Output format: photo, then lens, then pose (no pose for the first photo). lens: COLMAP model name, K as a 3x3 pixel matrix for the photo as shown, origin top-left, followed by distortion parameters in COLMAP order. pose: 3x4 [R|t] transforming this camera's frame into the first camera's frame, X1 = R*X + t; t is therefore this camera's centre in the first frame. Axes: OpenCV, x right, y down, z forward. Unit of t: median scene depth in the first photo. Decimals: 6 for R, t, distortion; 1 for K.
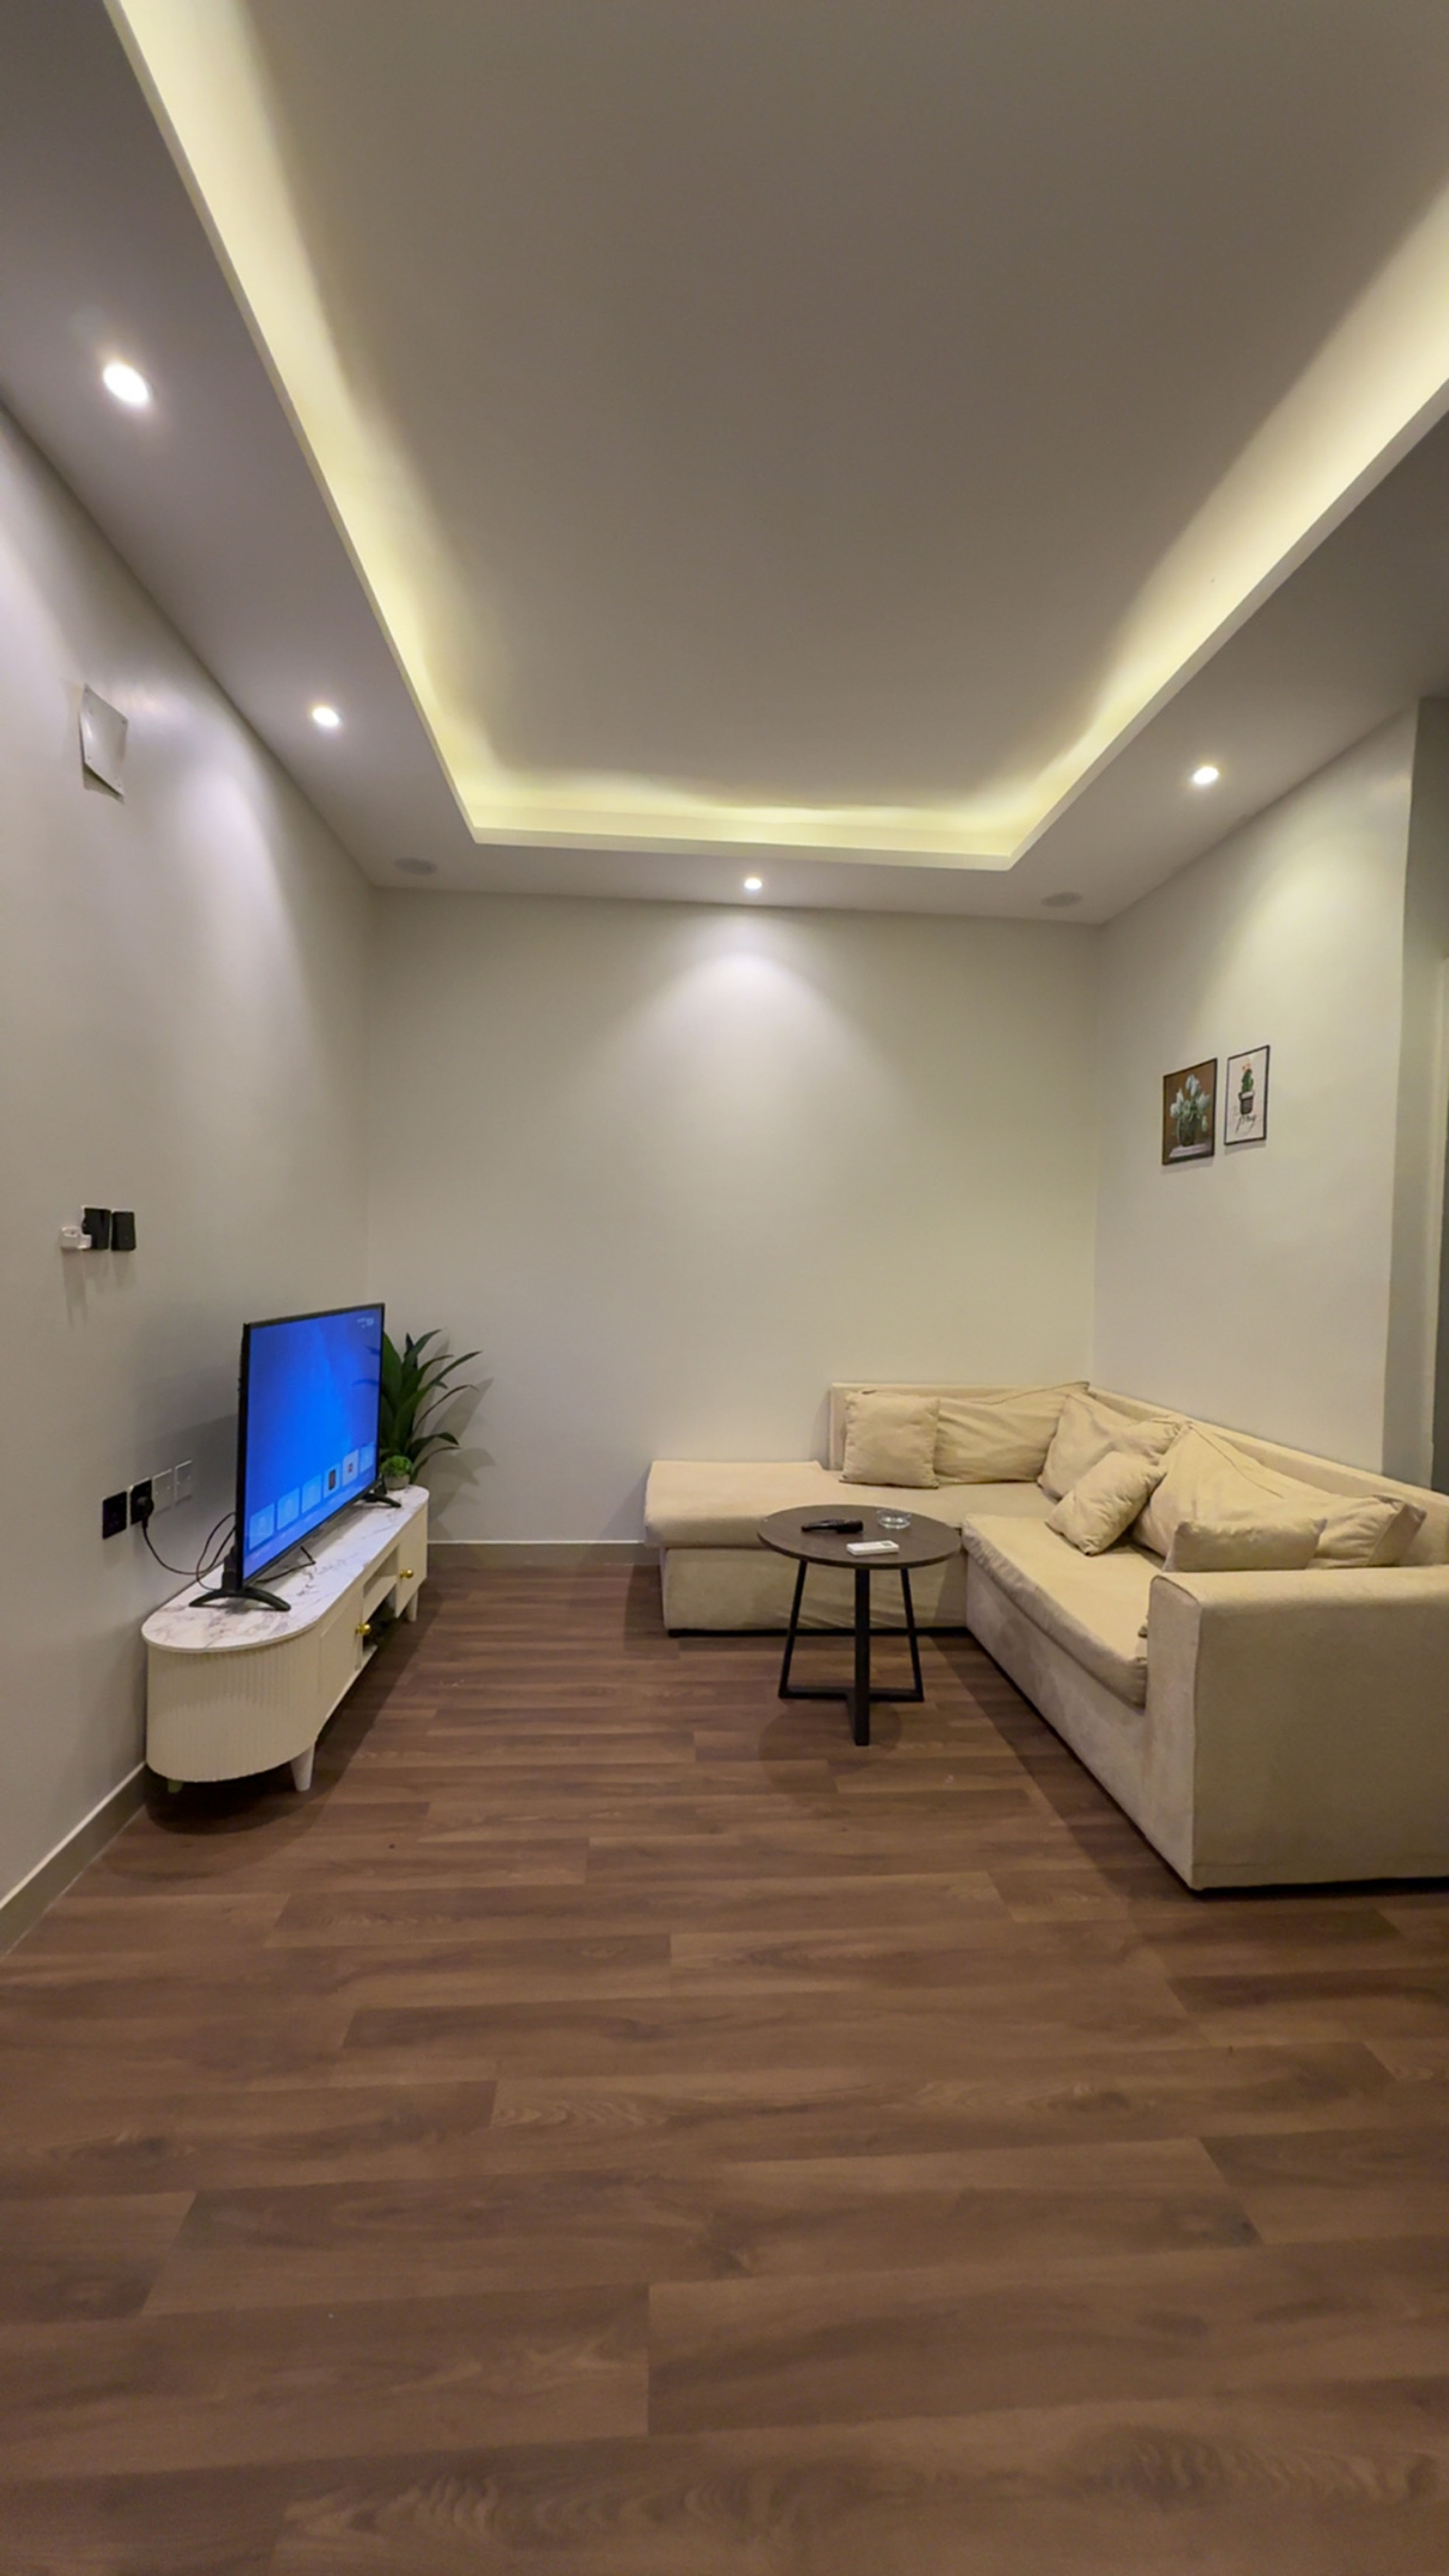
lens RADIAL K [[978.1, 0, 726.3], [0, 978.1, 1292.8], [0, 0, 1]] dist [0.002576, -0.000158]
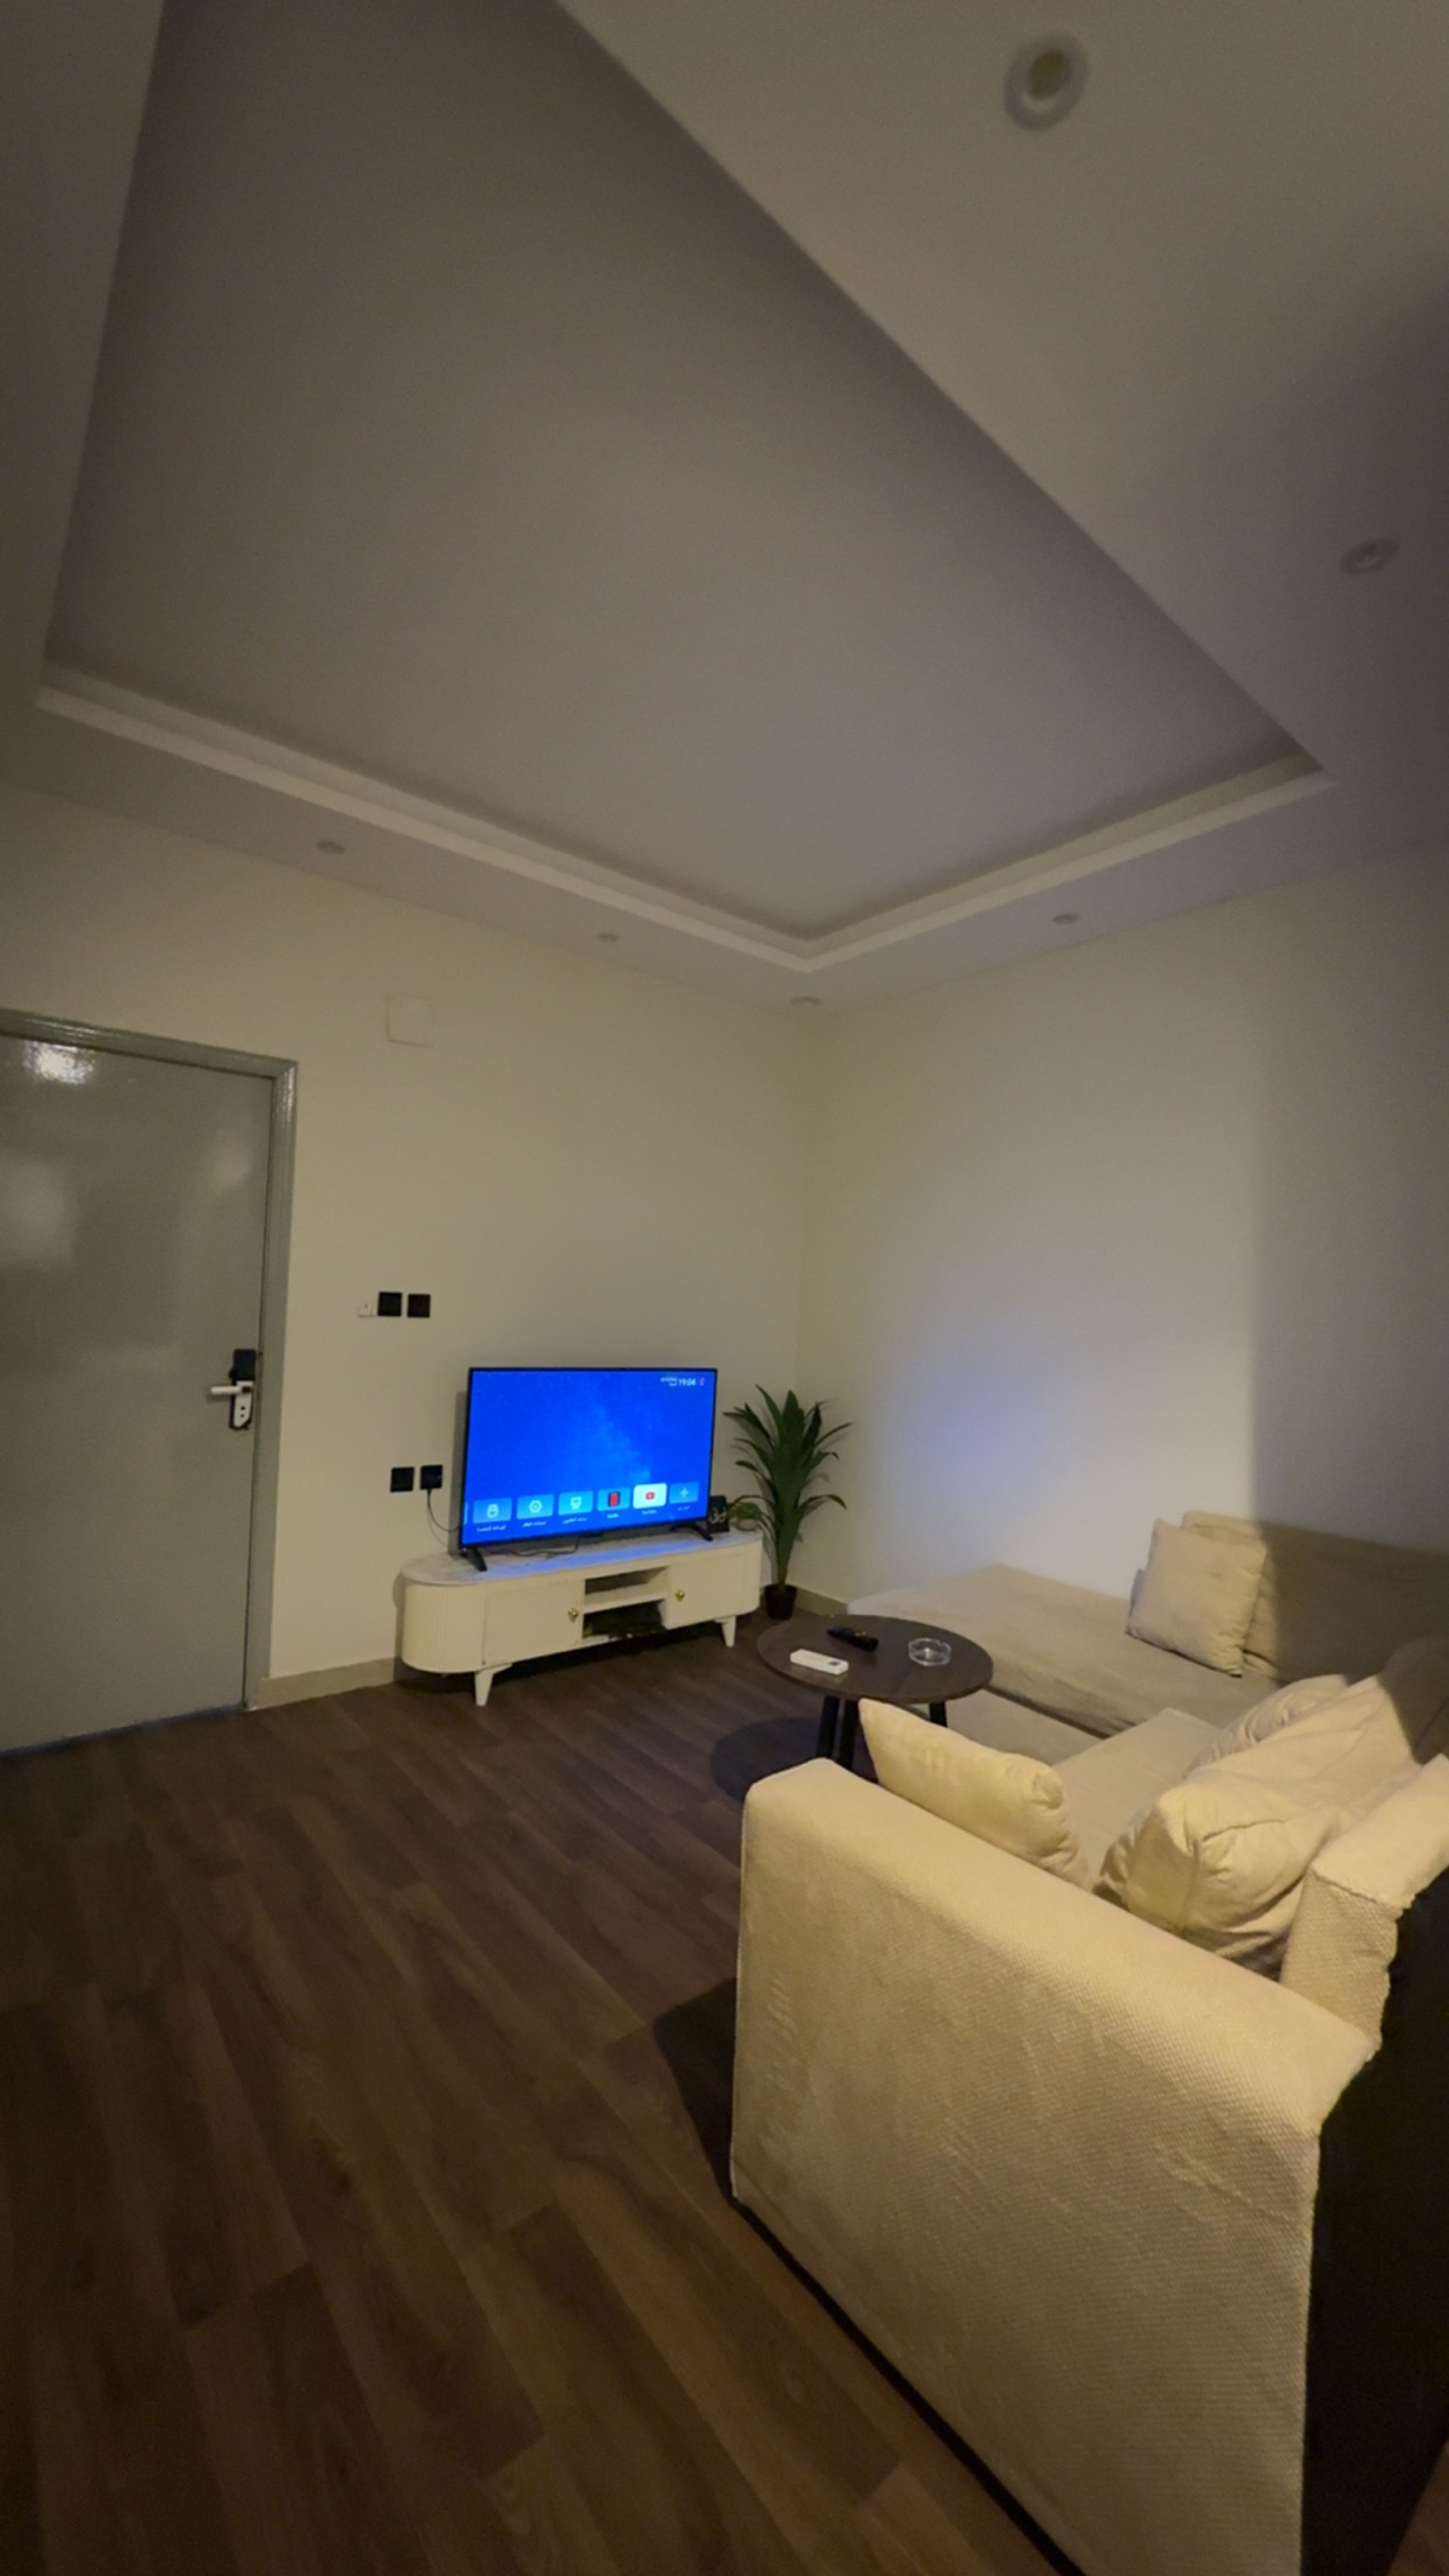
lens RADIAL K [[978.1, 0, 726.3], [0, 978.1, 1292.8], [0, 0, 1]] dist [0.002576, -0.000158]
pose [[0.569683, -0.017450, -0.821680, 0.950960], [-0.059100, 0.996316, -0.062134, -0.012101], [0.819737, 0.083958, 0.566553, 0.459541]]
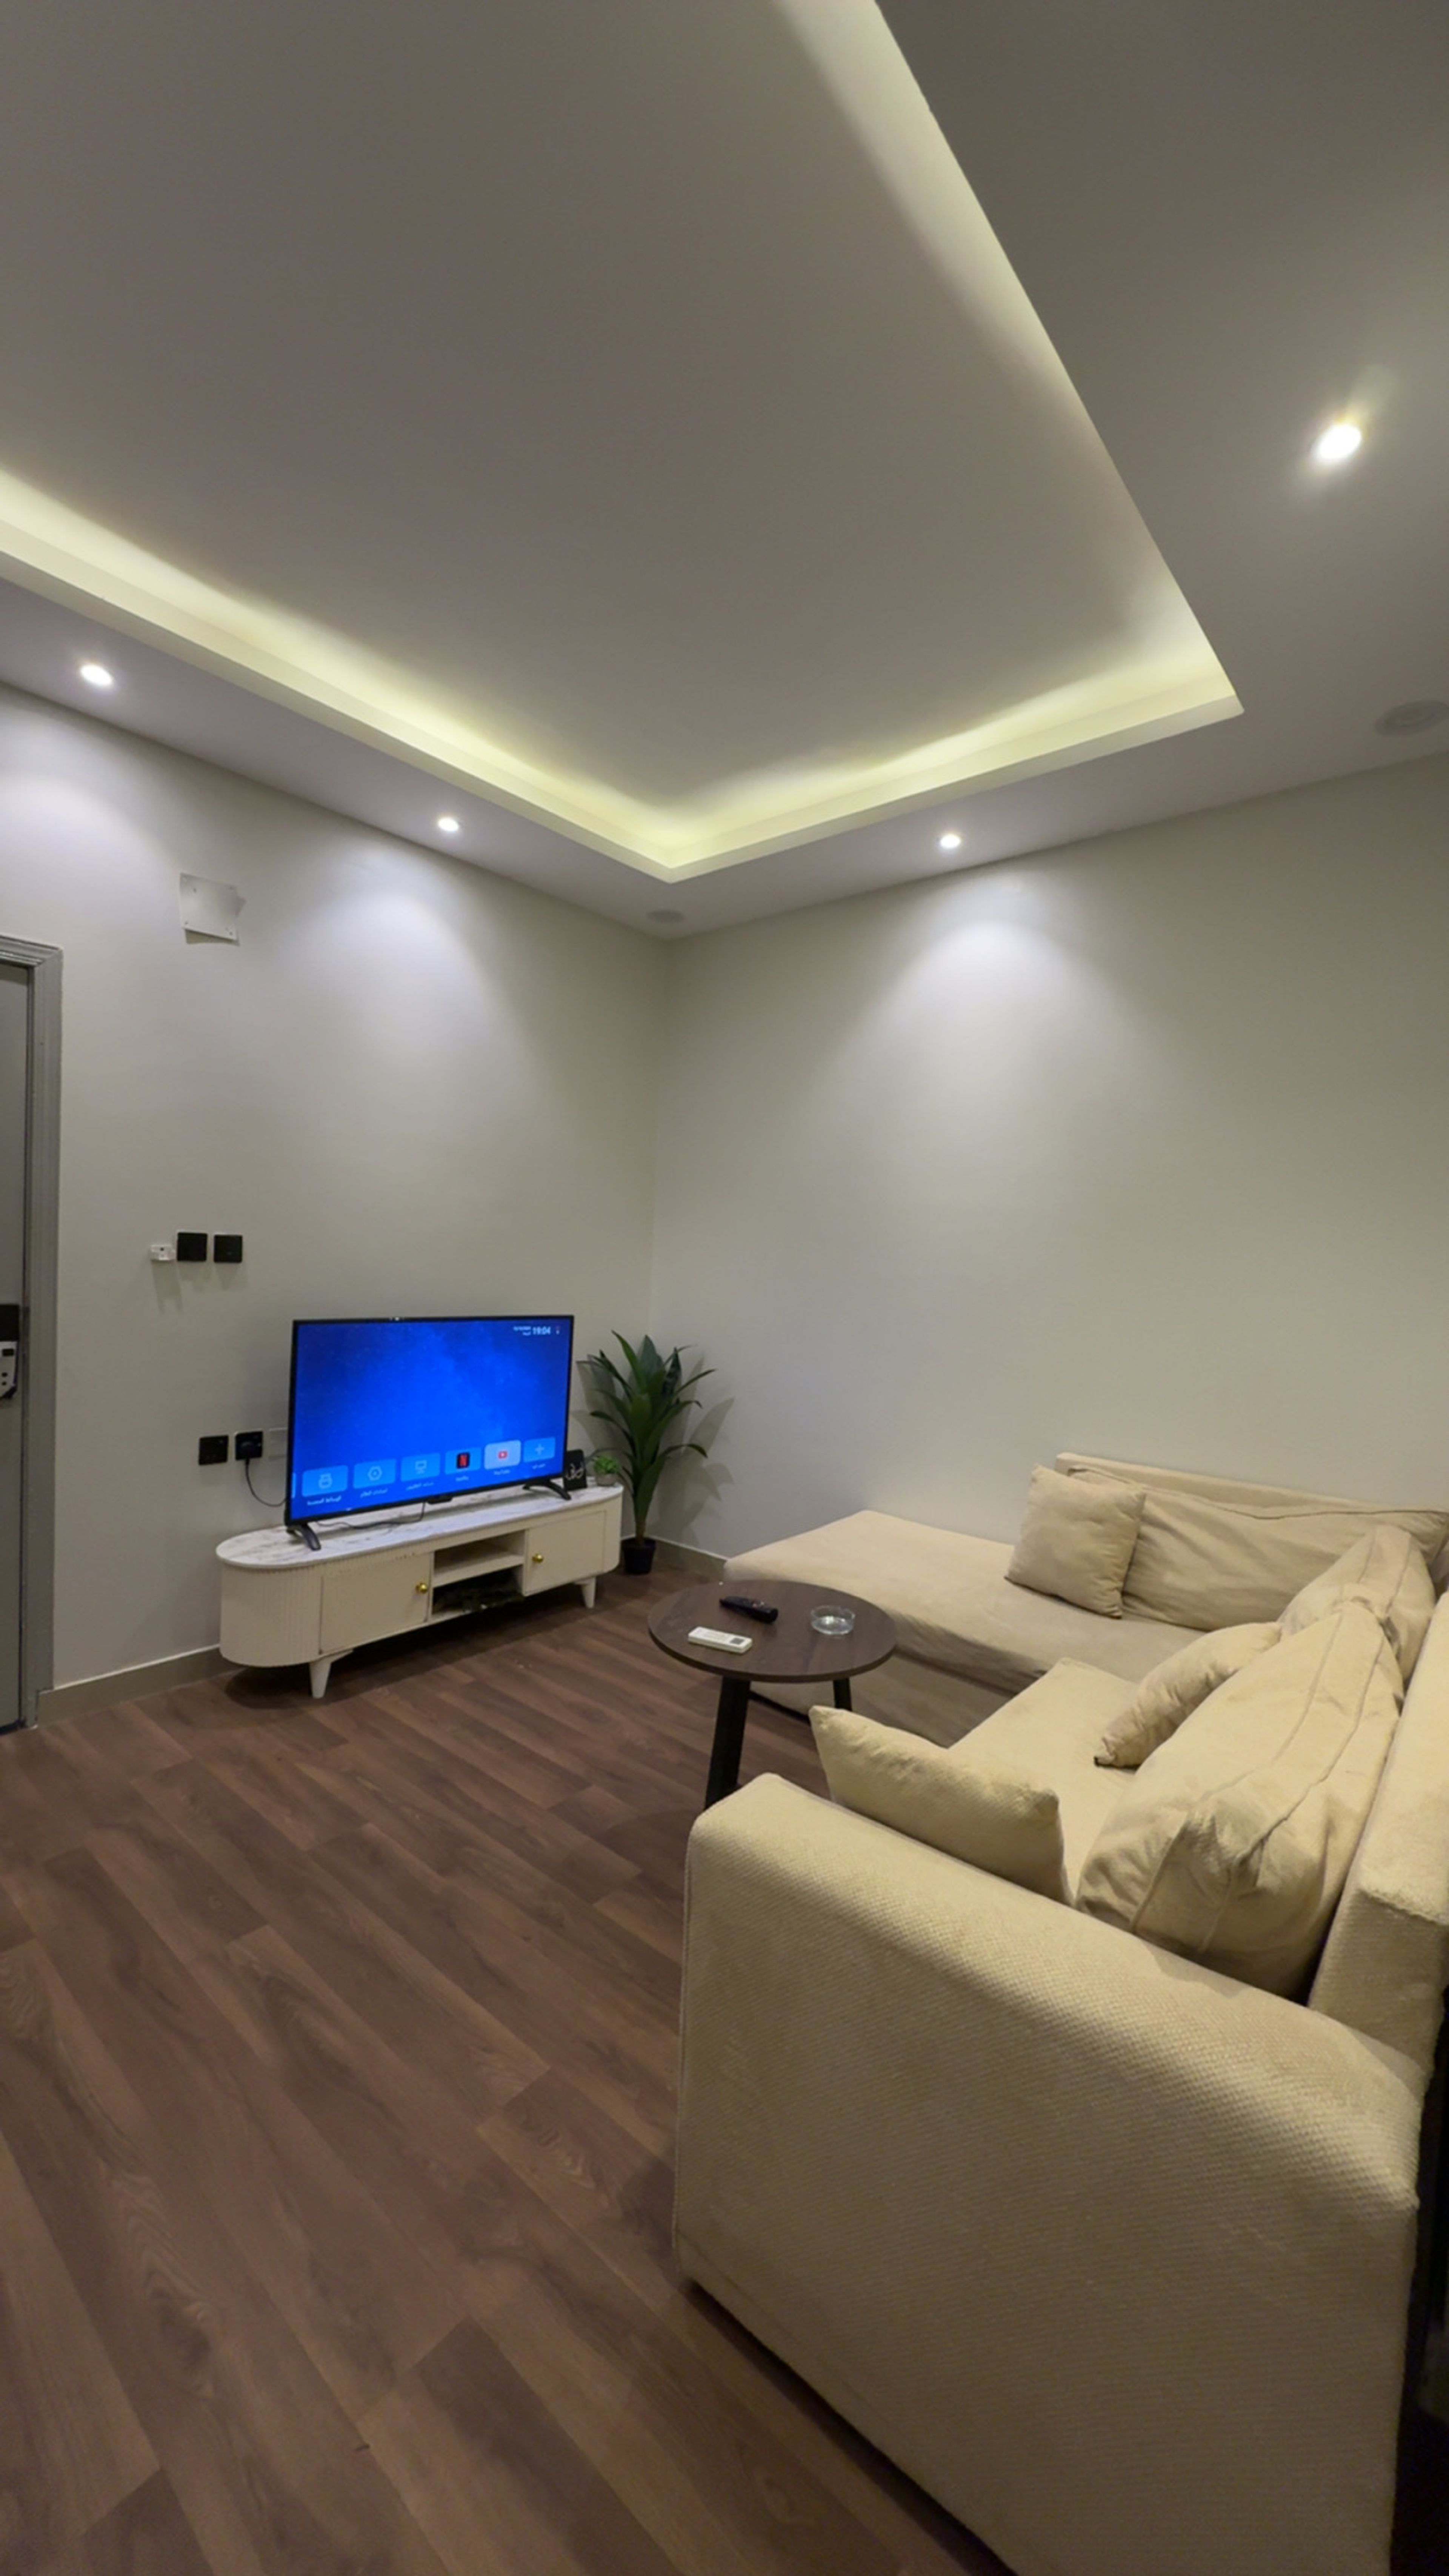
lens RADIAL K [[978.1, 0, 726.3], [0, 978.1, 1292.8], [0, 0, 1]] dist [0.002576, -0.000158]
pose [[0.711902, 0.032555, -0.701523, 0.815665], [-0.051130, 0.998677, -0.005541, -0.026566], [0.700415, 0.039813, 0.712625, 0.469658]]
